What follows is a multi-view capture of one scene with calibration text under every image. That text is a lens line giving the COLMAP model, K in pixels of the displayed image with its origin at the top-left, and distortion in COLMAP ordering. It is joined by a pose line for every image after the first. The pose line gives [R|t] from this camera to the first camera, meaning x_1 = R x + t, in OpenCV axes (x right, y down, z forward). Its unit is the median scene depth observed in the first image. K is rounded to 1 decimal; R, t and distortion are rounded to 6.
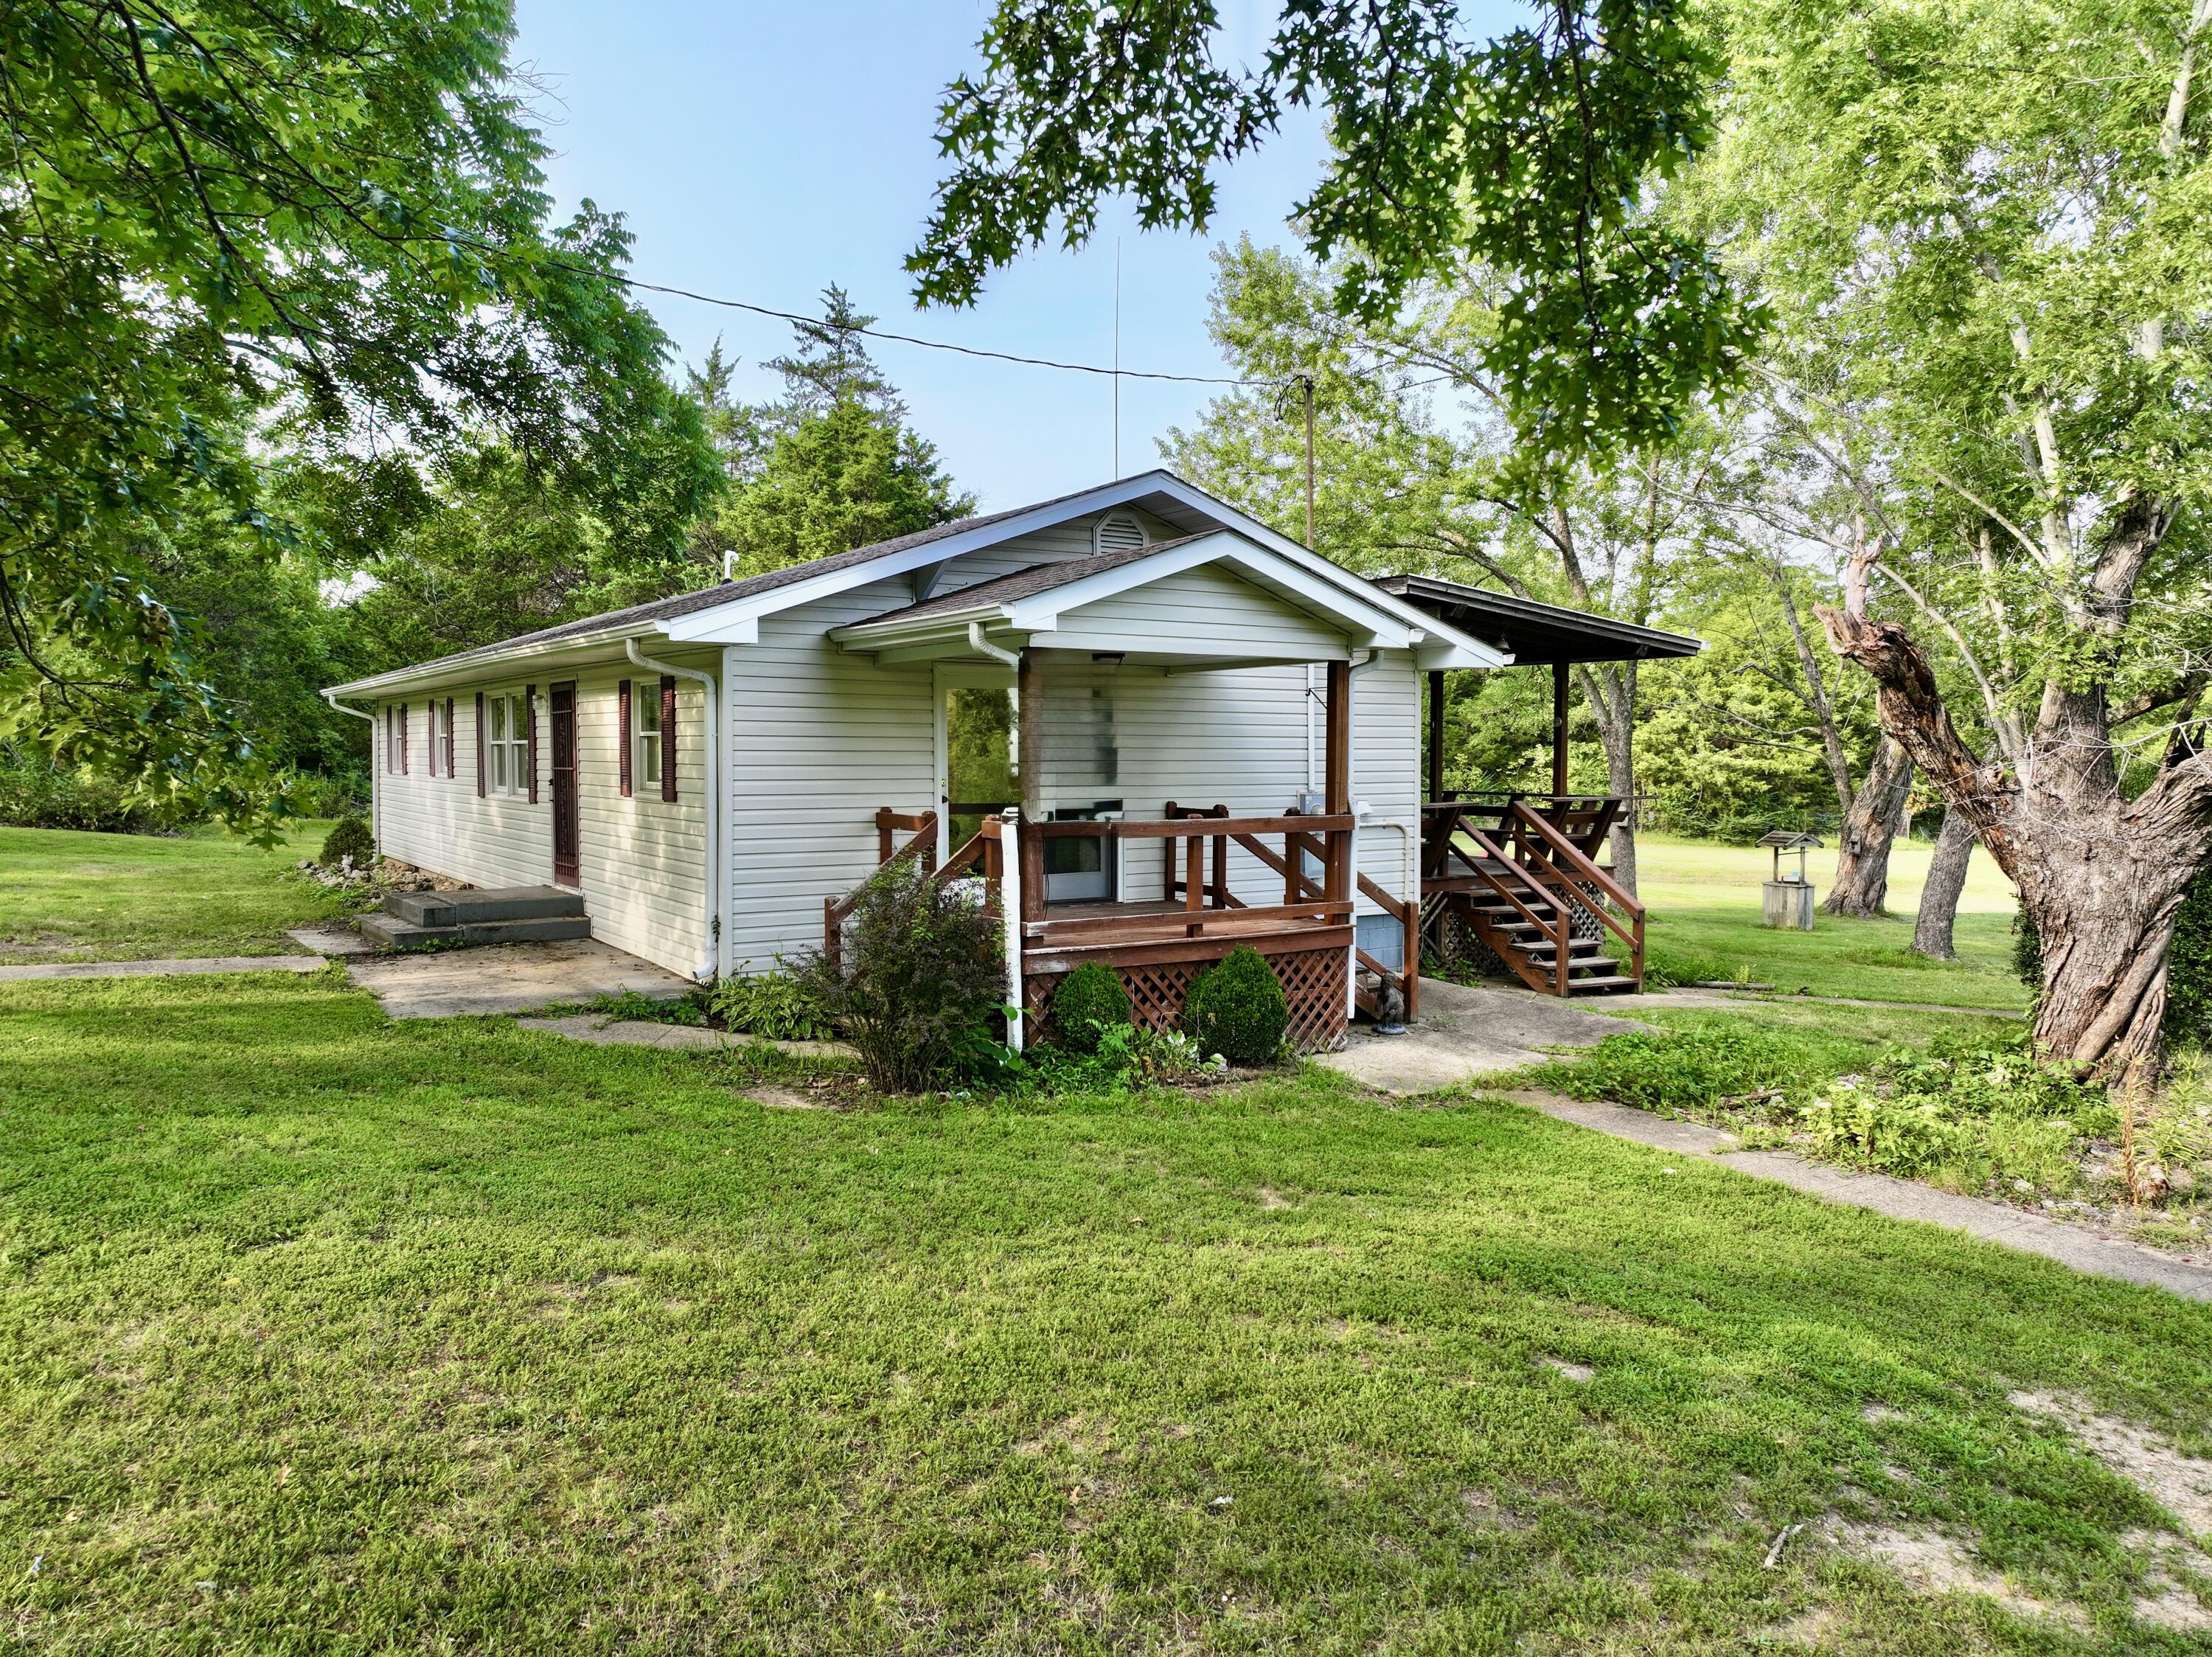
lens RADIAL K [[1551.4, 0, 1106.0], [0, 1551.4, 828.5], [0, 0, 1]] dist [-0.004777, -0.002425]
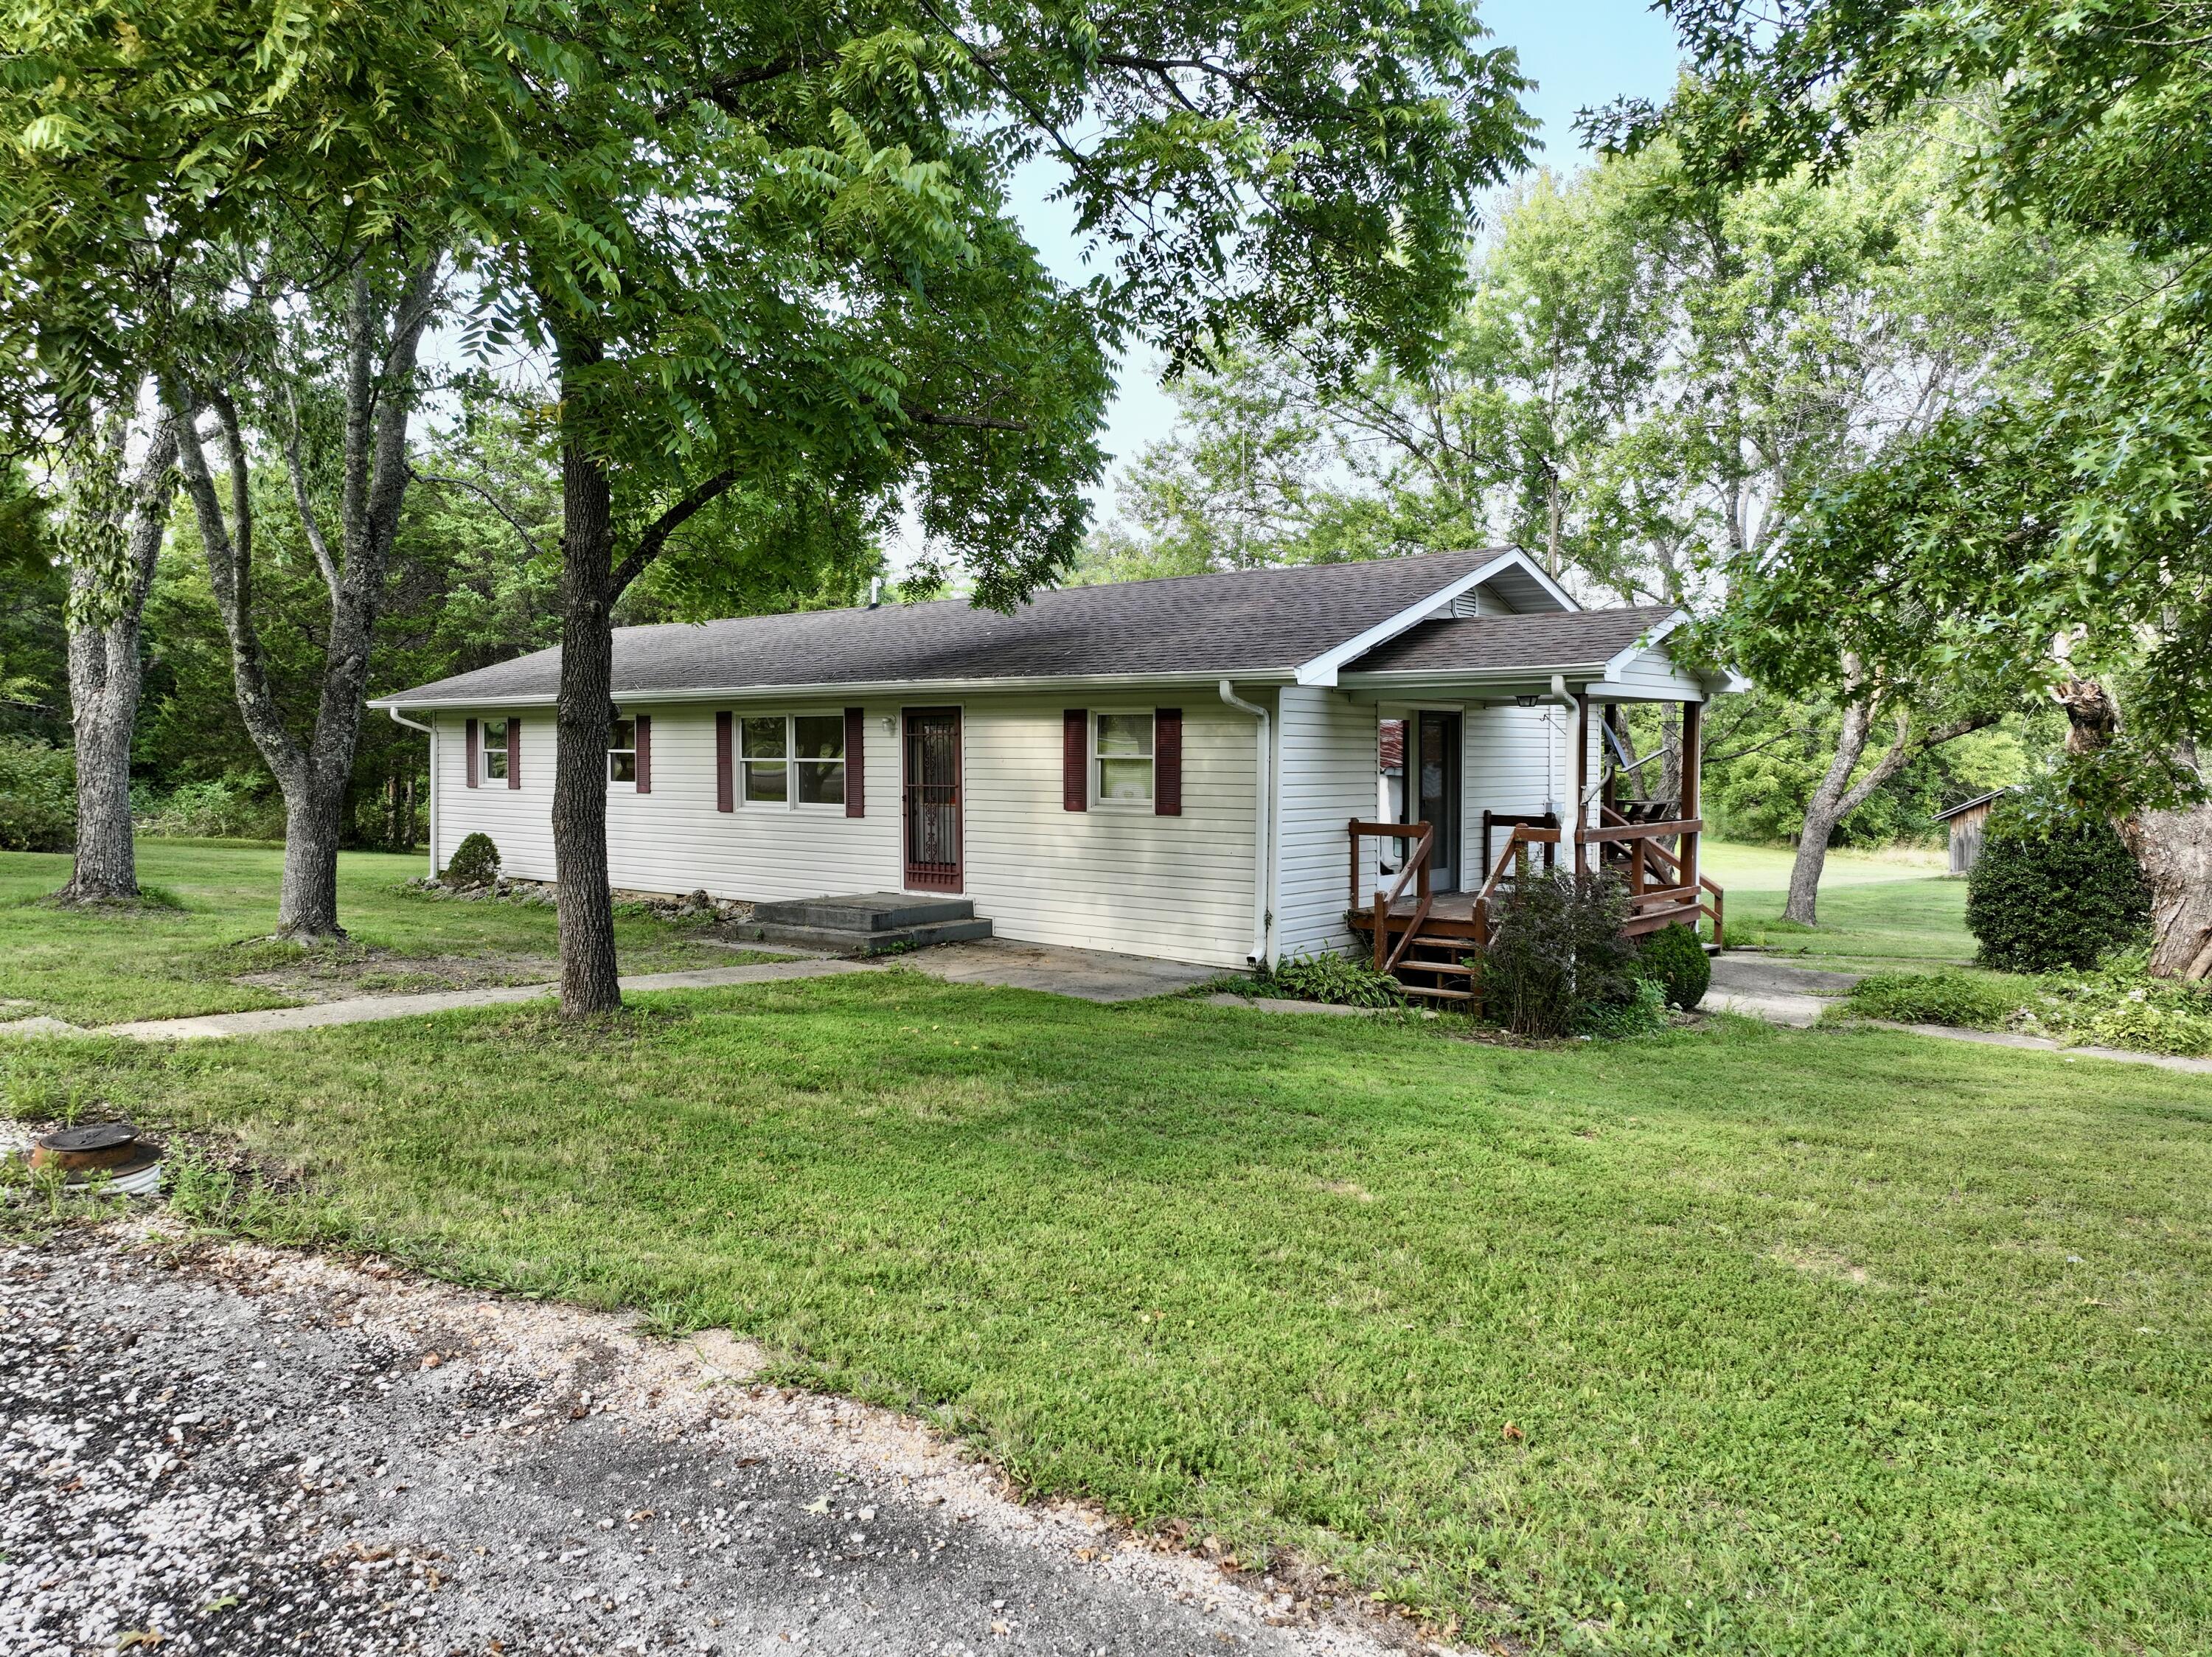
lens RADIAL K [[1551.4, 0, 1106.0], [0, 1551.4, 828.5], [0, 0, 1]] dist [-0.004777, -0.002425]
pose [[0.963714, -0.014336, 0.266553, -0.640331], [0.014310, 0.999896, 0.002041, -0.010393], [-0.266554, 0.001847, 0.963818, -0.120526]]
